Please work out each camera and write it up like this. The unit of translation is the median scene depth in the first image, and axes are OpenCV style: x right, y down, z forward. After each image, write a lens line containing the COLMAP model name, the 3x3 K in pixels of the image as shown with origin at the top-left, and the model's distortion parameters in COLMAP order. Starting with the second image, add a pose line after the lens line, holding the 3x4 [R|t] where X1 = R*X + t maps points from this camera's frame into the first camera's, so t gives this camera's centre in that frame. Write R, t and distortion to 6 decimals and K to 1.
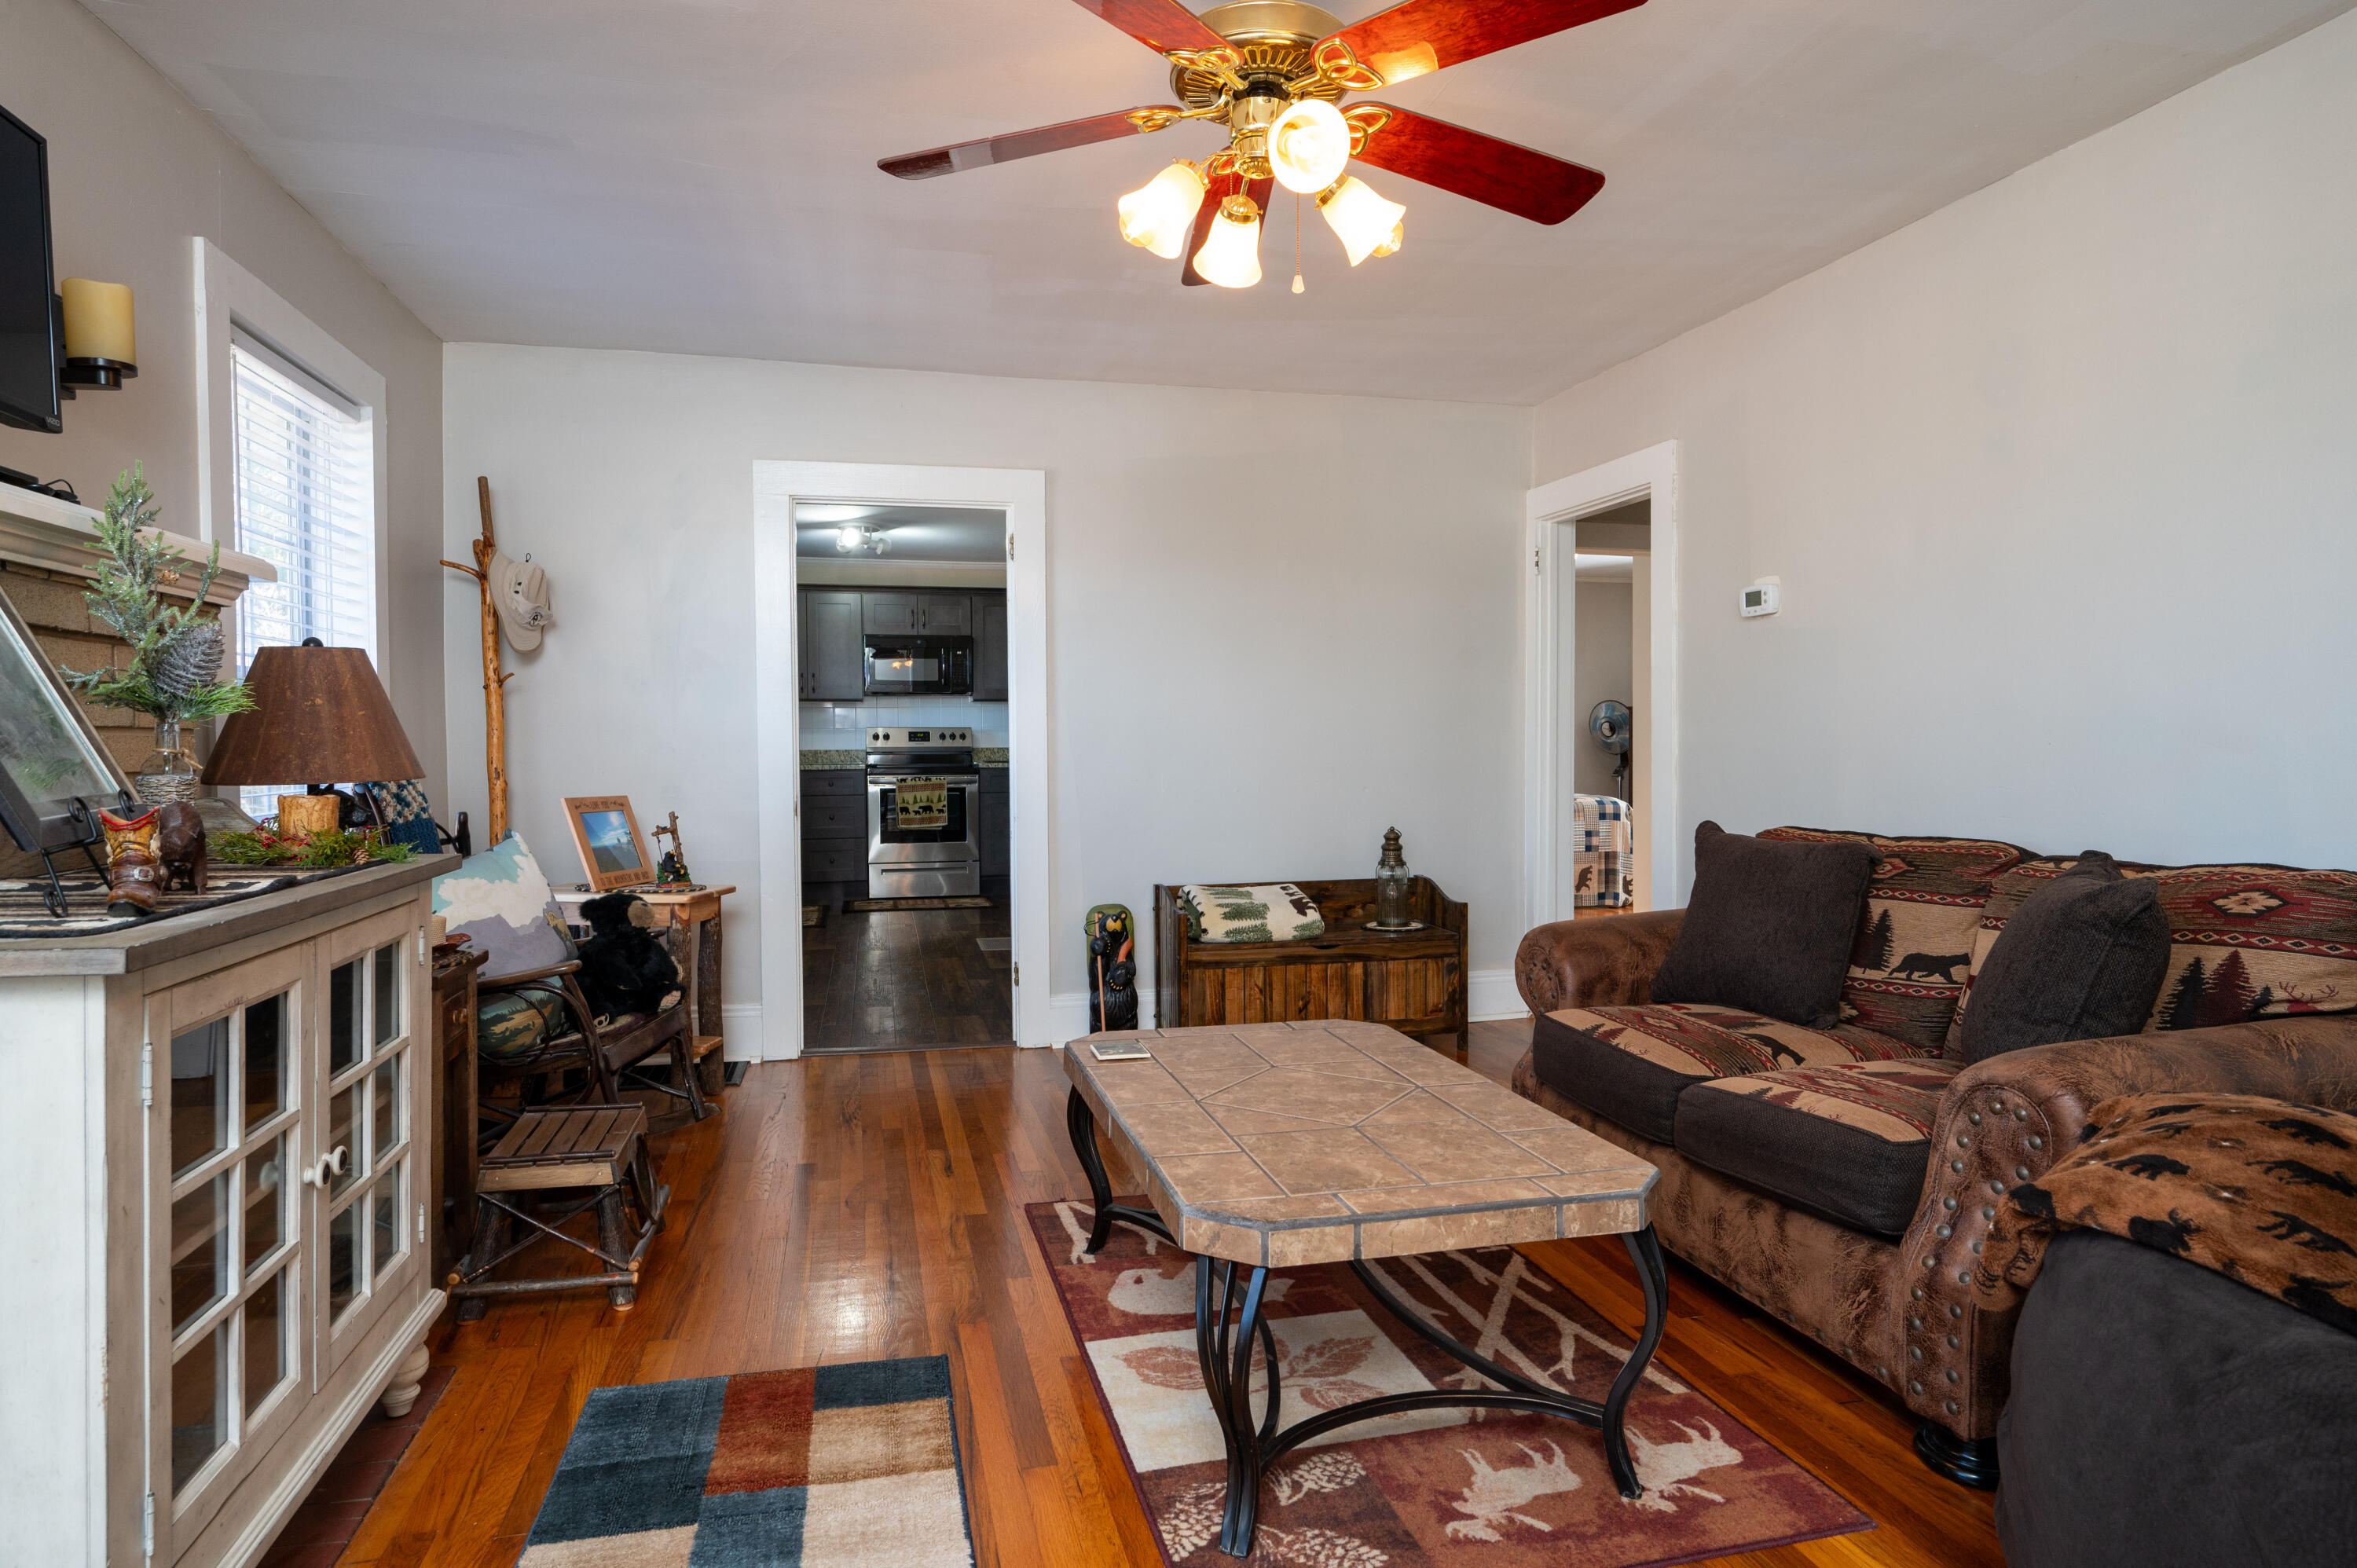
lens RADIAL K [[1294.8, 0, 1168.4], [0, 1294.8, 771.6], [0, 0, 1]] dist [-0.014751, -0.000757]
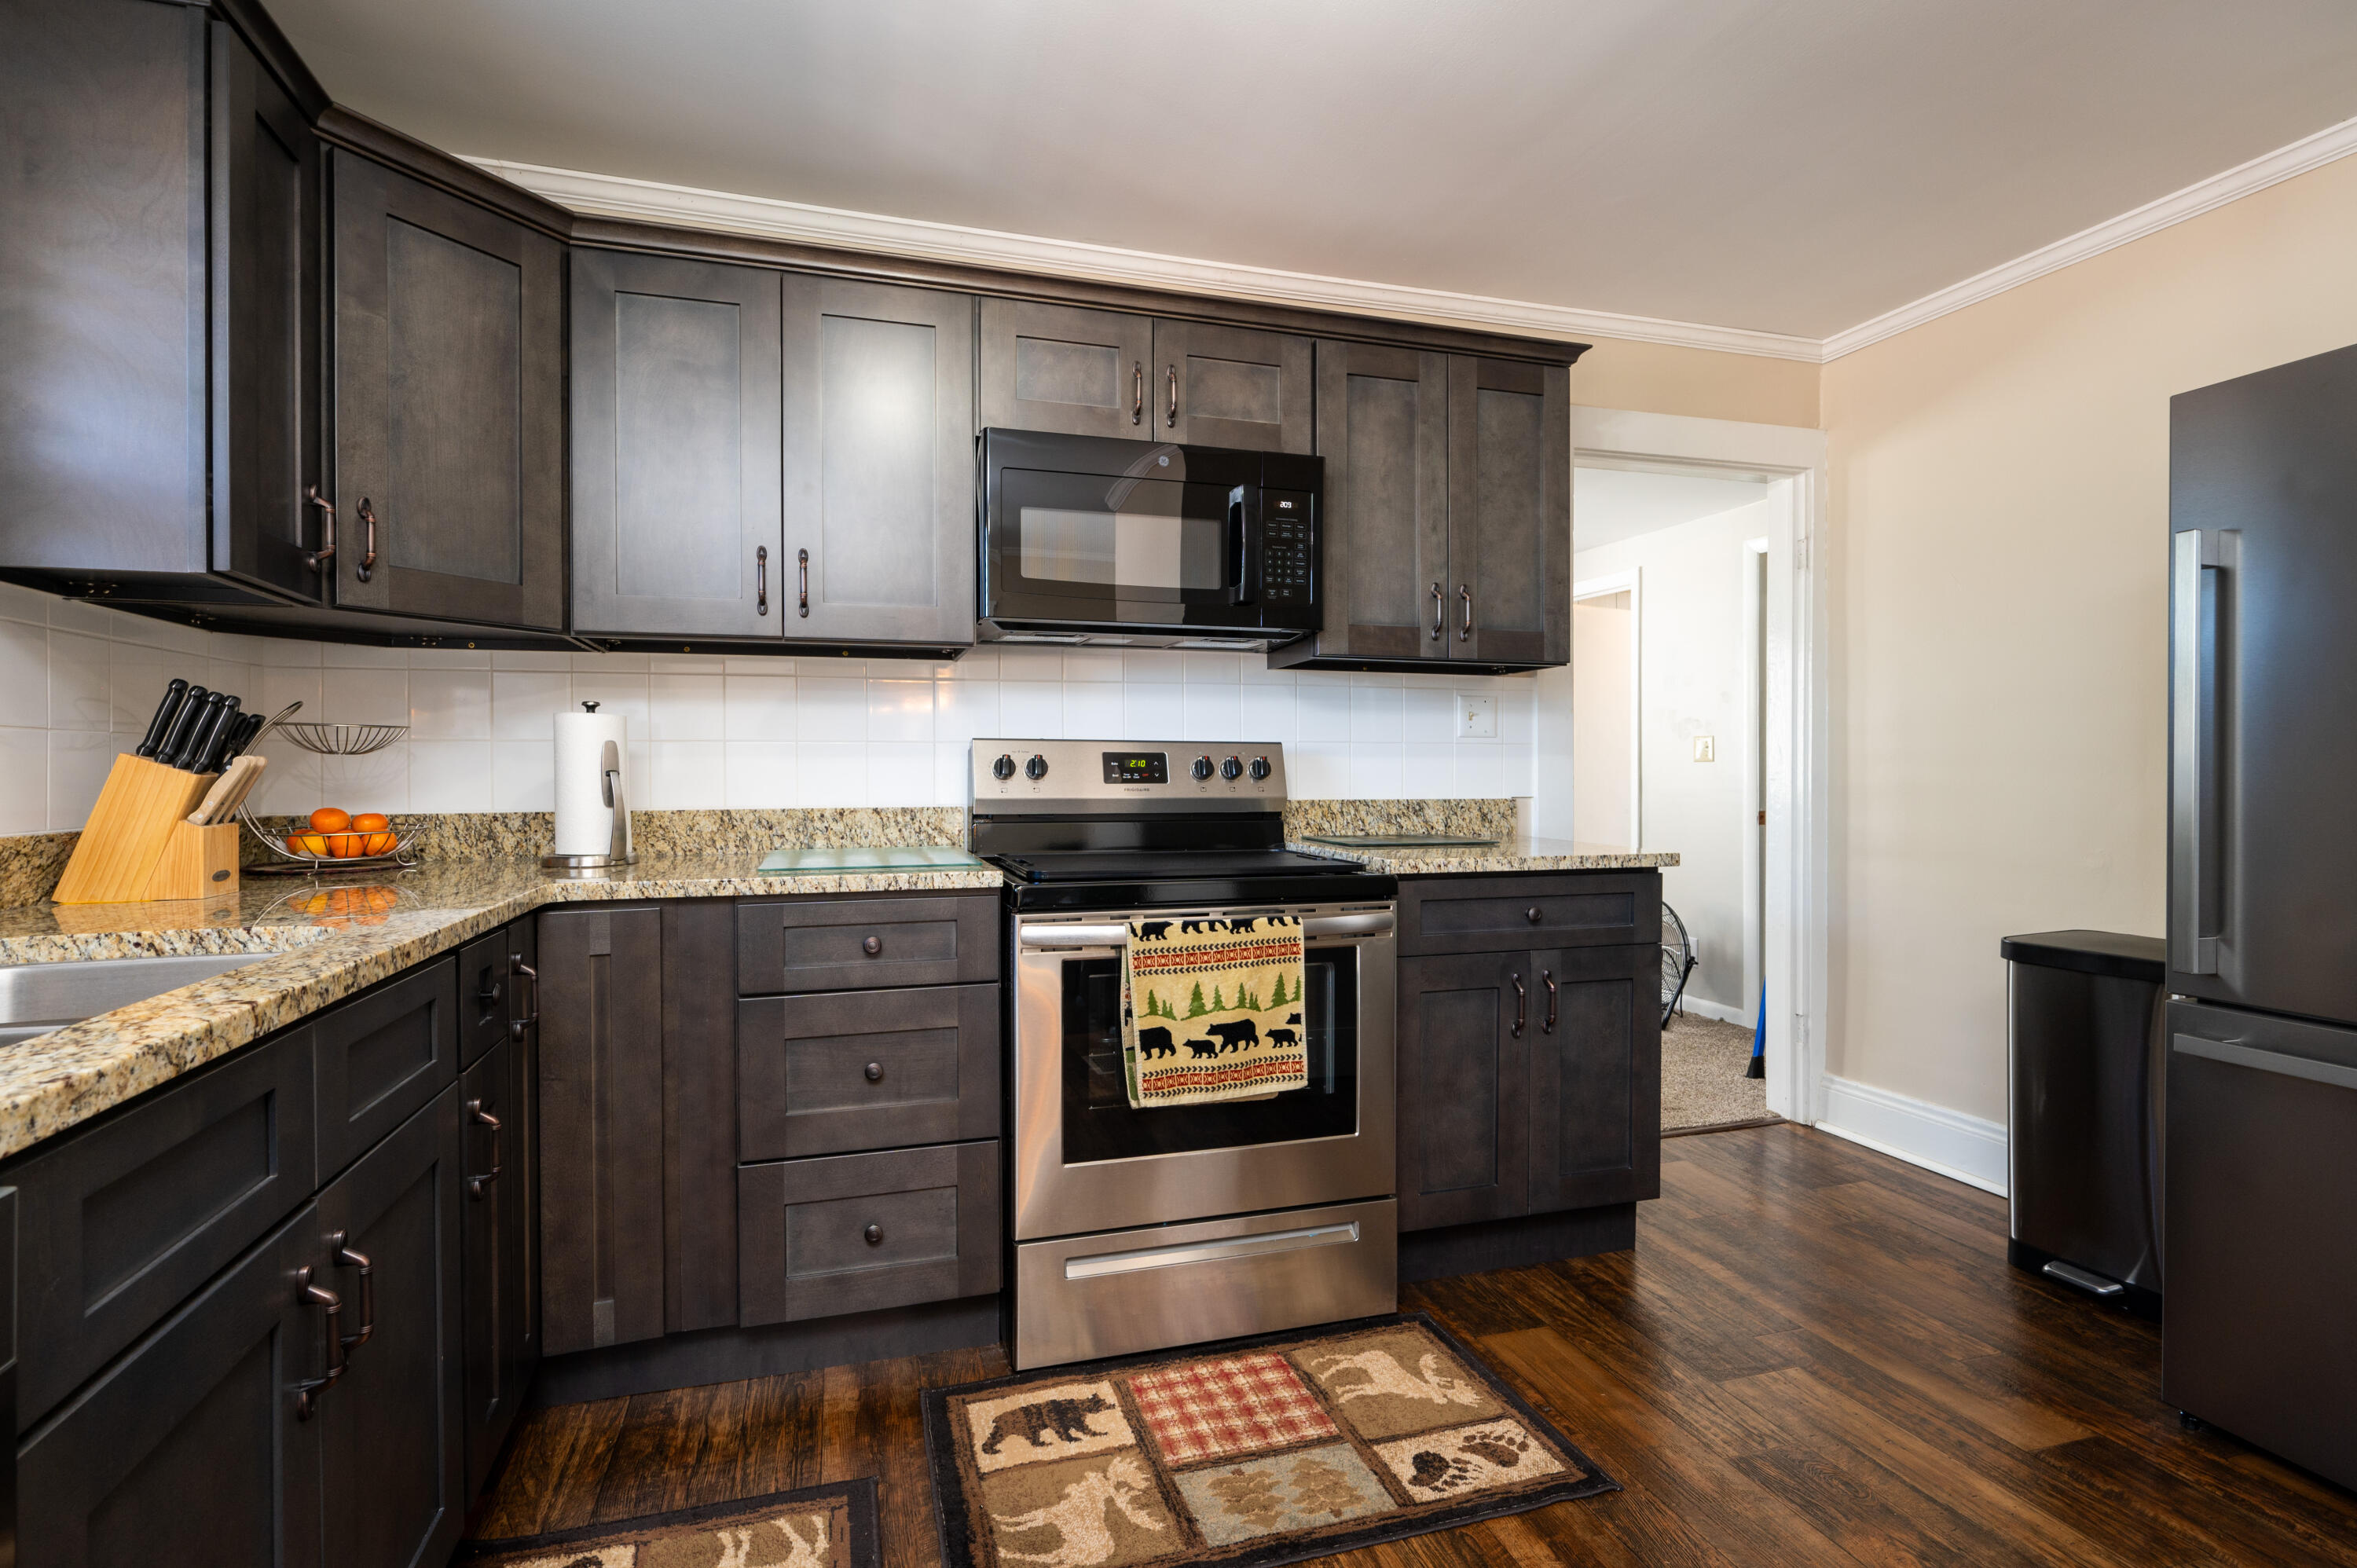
lens RADIAL K [[1071.2, 0, 1159.6], [0, 1071.2, 785.6], [0, 0, 1]] dist [0.002085, -0.000852]
pose [[0.997707, 0.008159, 0.067183, -0.212040], [-0.007519, 0.999924, -0.009764, -0.020685], [-0.067257, 0.009237, 0.997693, 0.750513]]
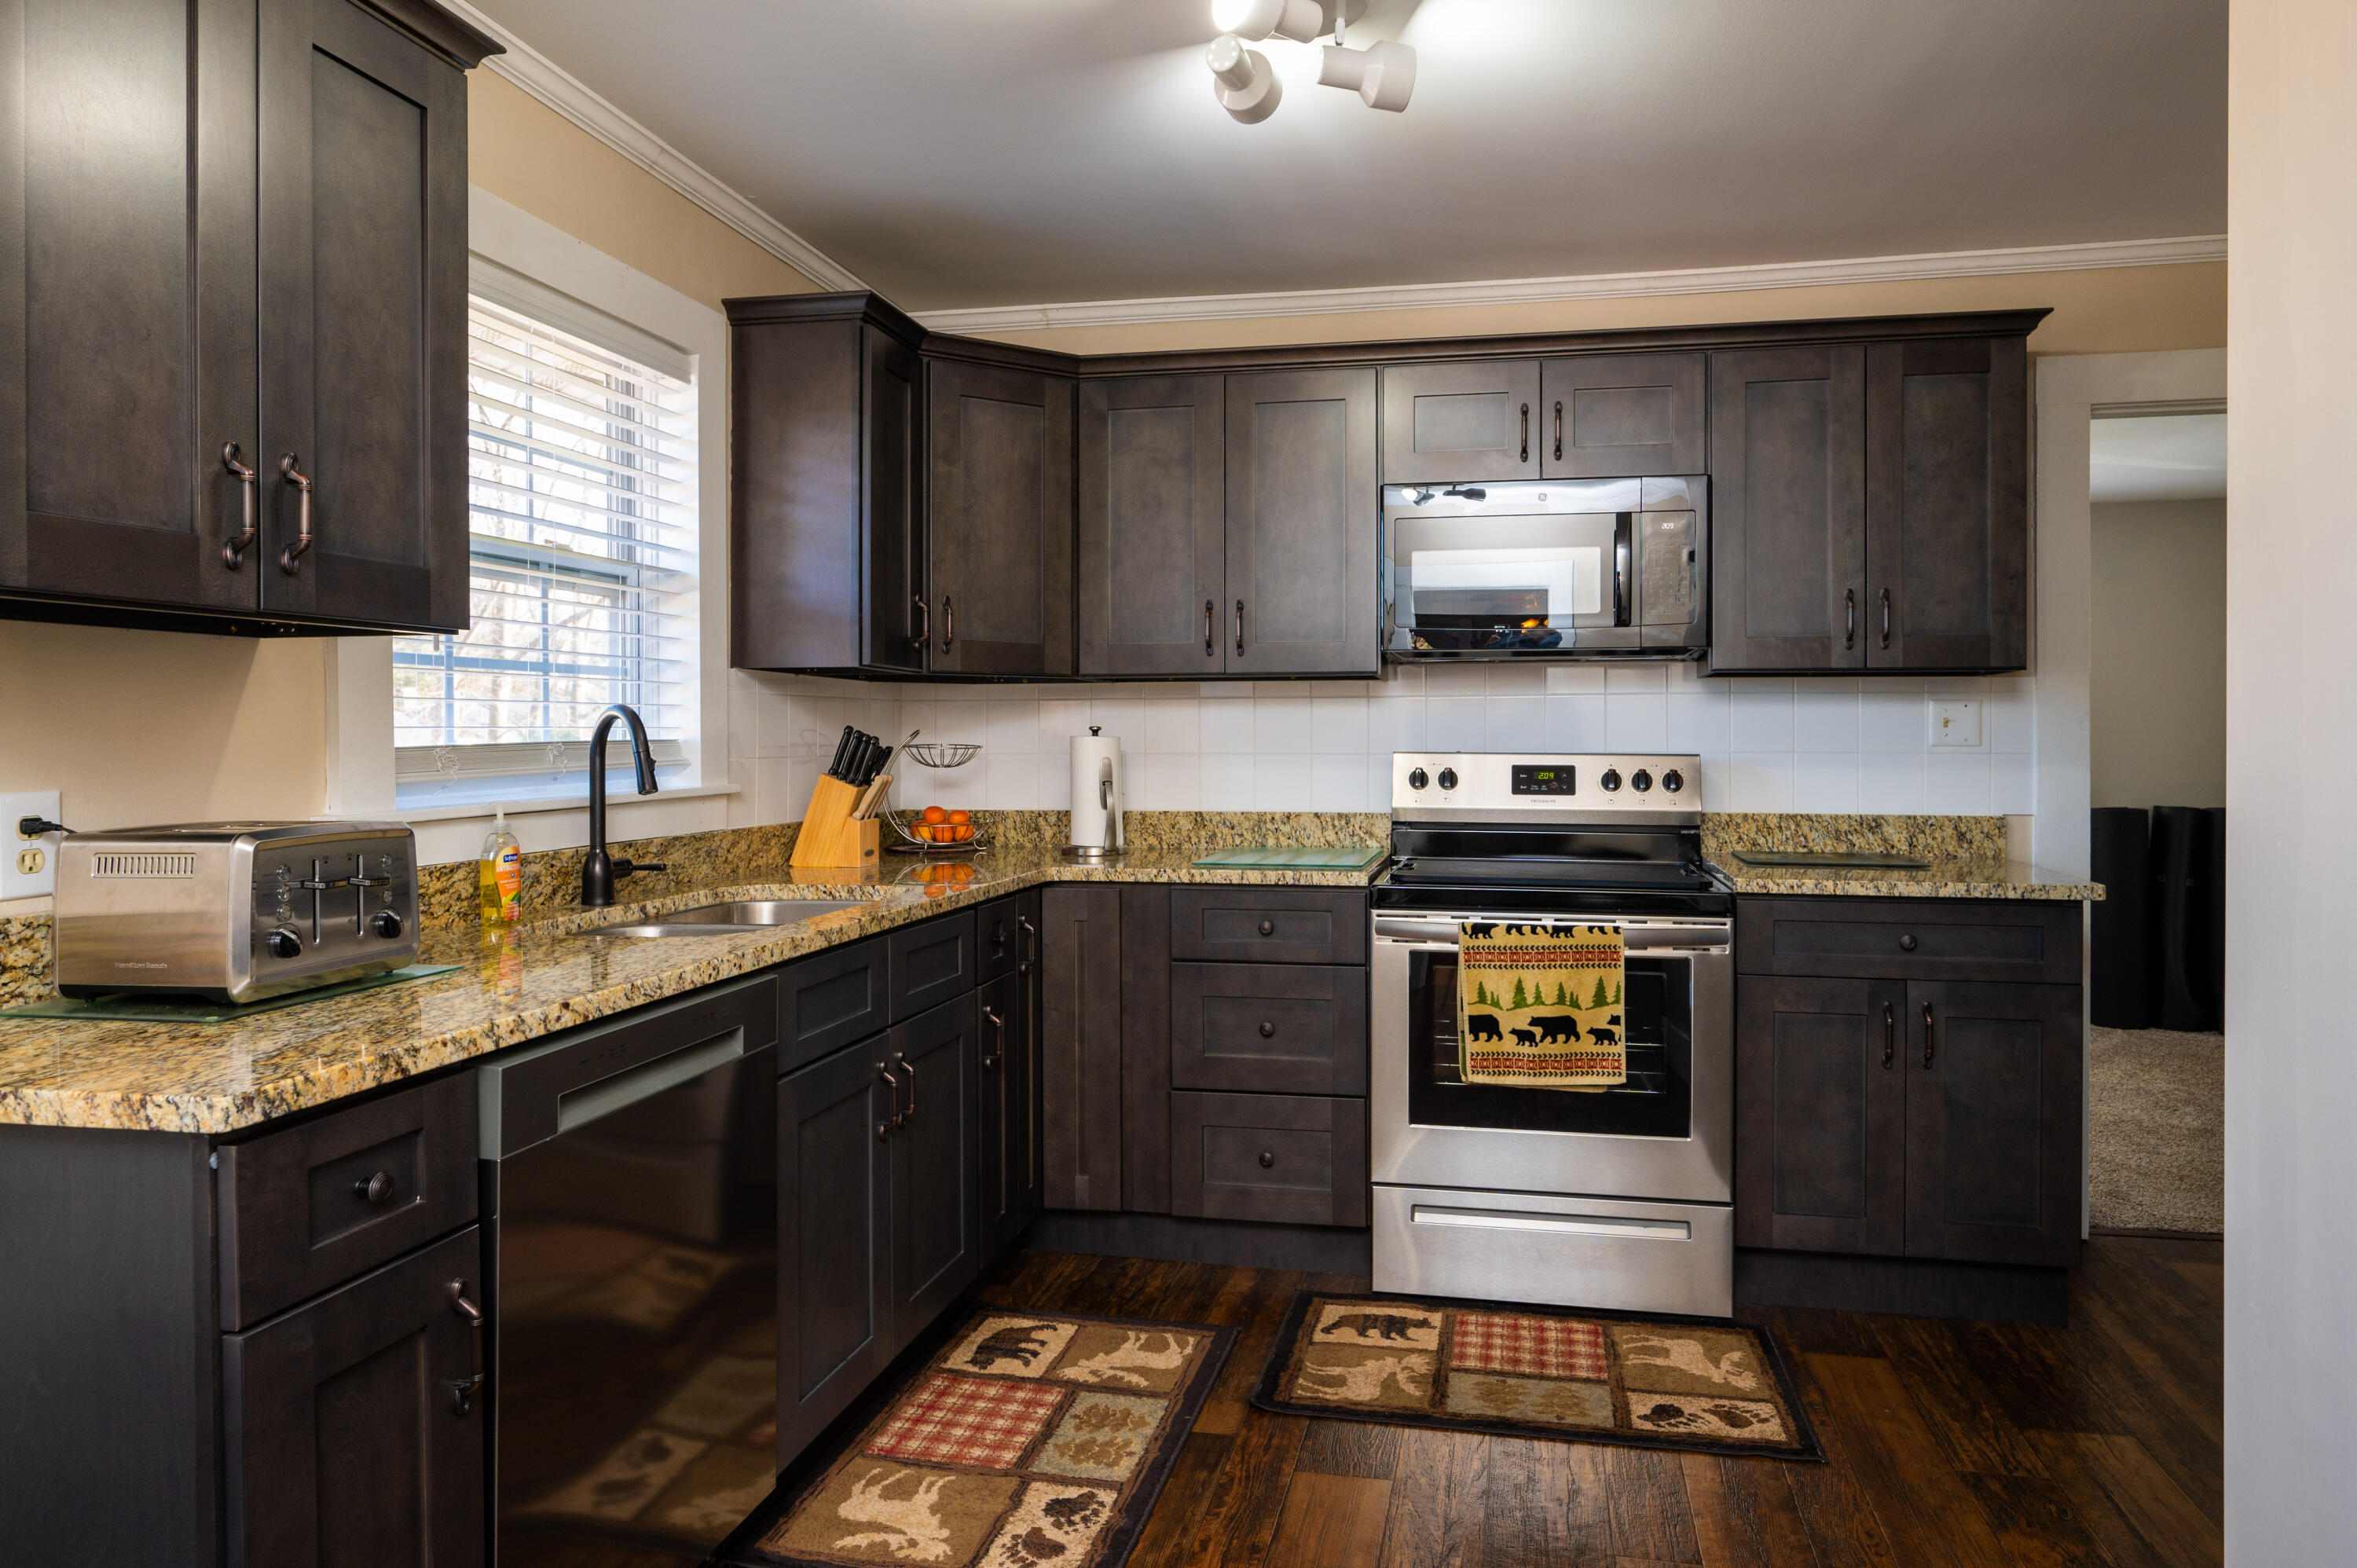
lens RADIAL K [[1397.2, 0, 1205.4], [0, 1397.2, 754.1], [0, 0, 1]] dist [0.002790, -0.000222]
pose [[0.902035, 0.010457, -0.431537, -0.116133], [-0.014932, 0.999864, -0.006983, -0.031249], [0.431405, 0.012742, 0.902068, 0.644755]]
